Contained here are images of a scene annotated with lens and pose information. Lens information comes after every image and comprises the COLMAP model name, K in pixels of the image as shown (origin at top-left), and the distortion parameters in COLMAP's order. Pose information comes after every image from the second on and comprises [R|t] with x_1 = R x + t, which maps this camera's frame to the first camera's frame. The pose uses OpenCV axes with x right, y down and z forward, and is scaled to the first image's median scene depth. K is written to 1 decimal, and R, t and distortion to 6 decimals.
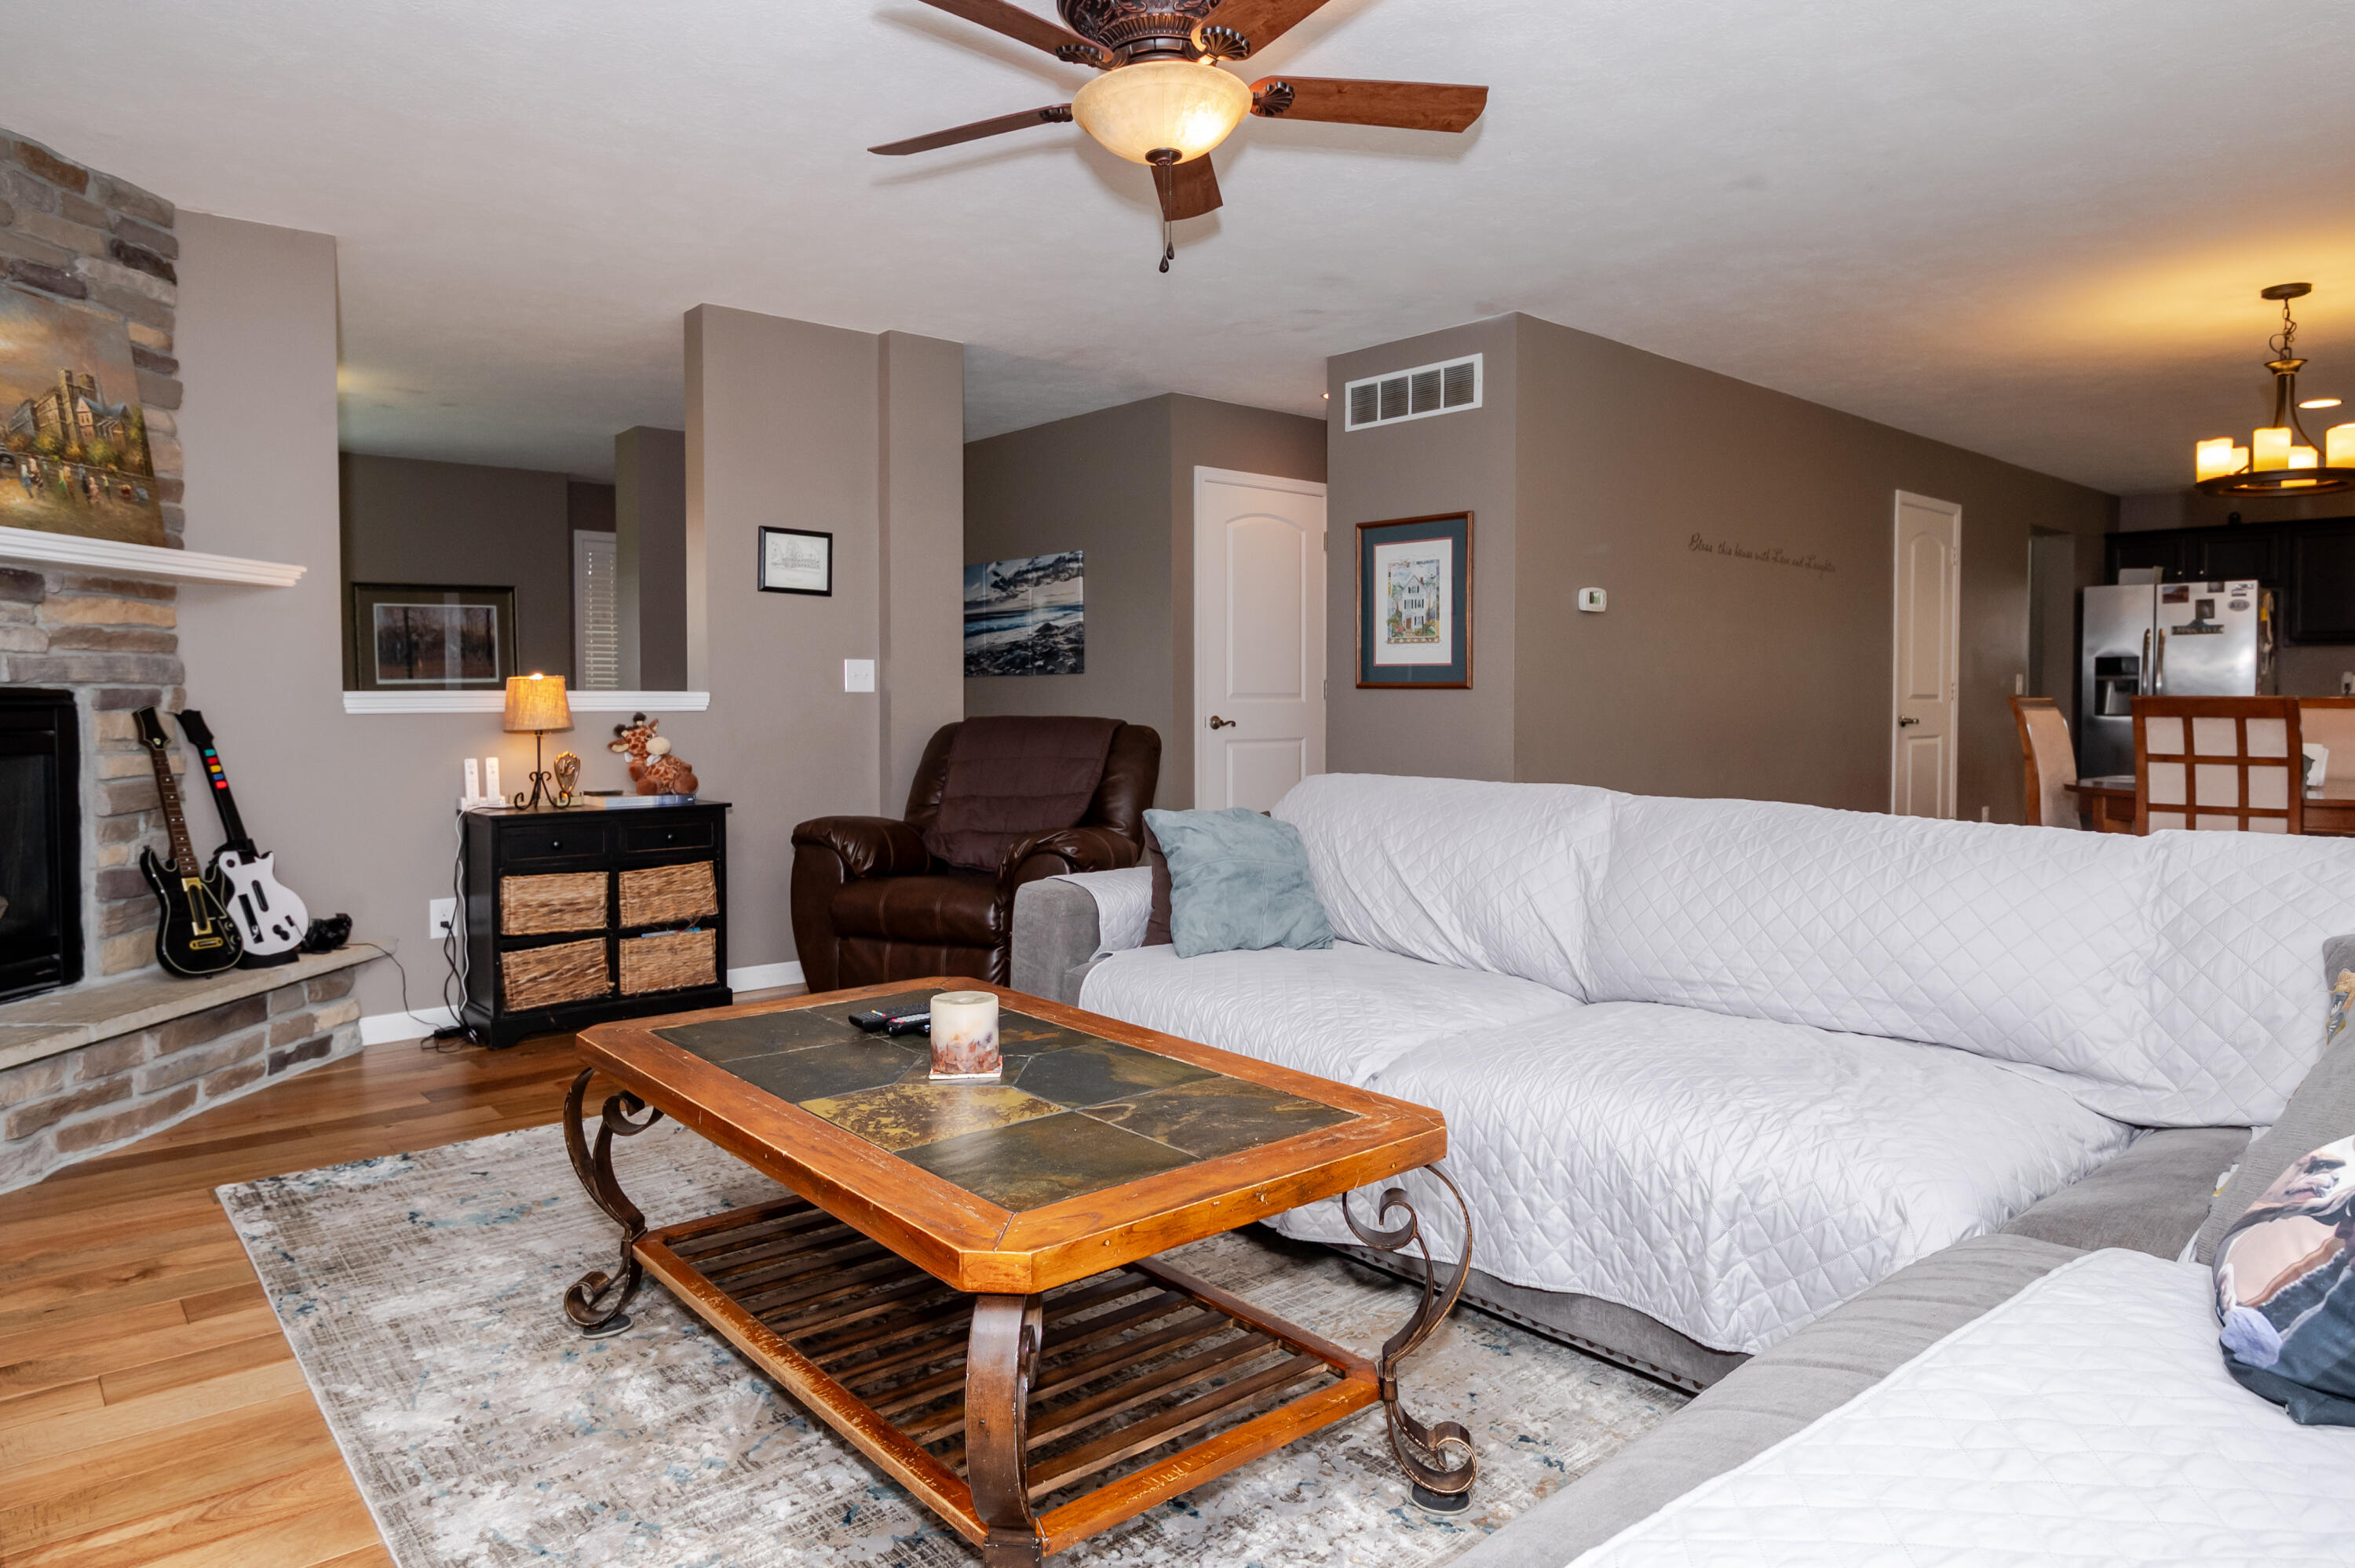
lens RADIAL K [[1391.9, 0, 1169.4], [0, 1391.9, 739.7], [0, 0, 1]] dist [0.002655, -0.028278]
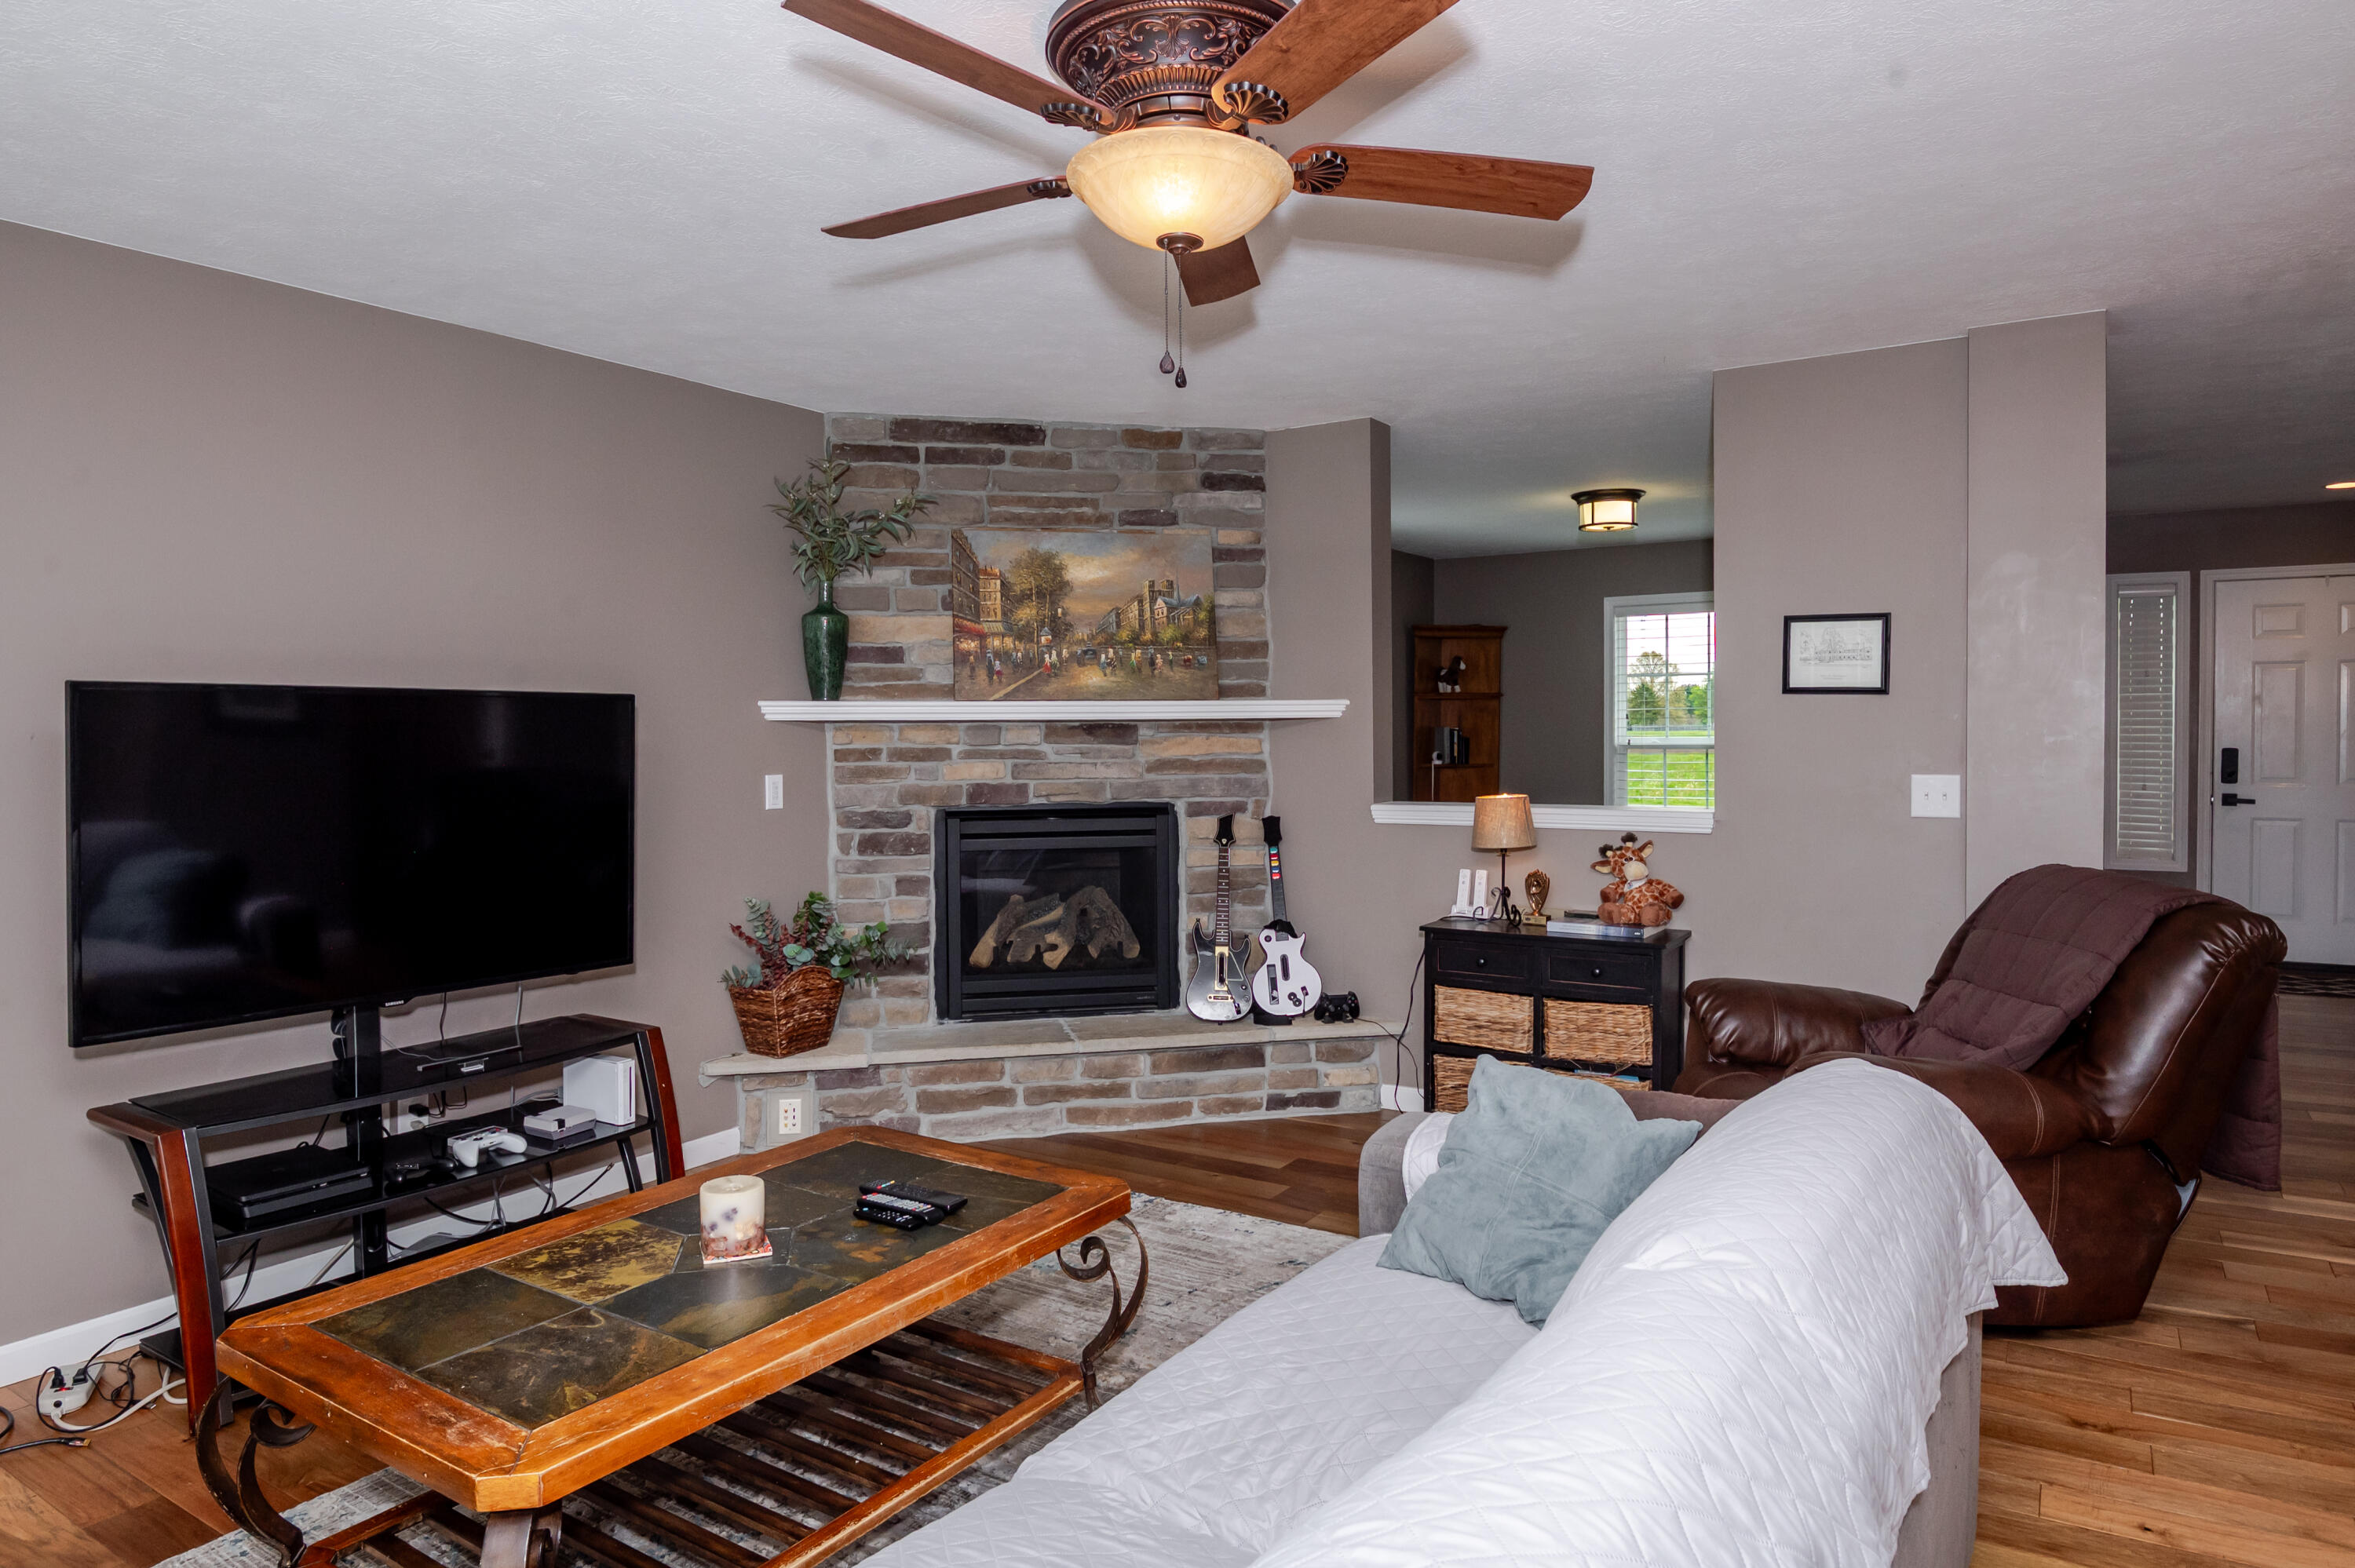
lens RADIAL K [[1419.6, 0, 1179.3], [0, 1419.6, 756.9], [0, 0, 1]] dist [-0.017283, -0.000166]
pose [[0.283334, 0.024045, -0.958720, 0.589554], [-0.022948, 0.999569, 0.018288, -0.107105], [0.958747, 0.016819, 0.283764, 0.579078]]
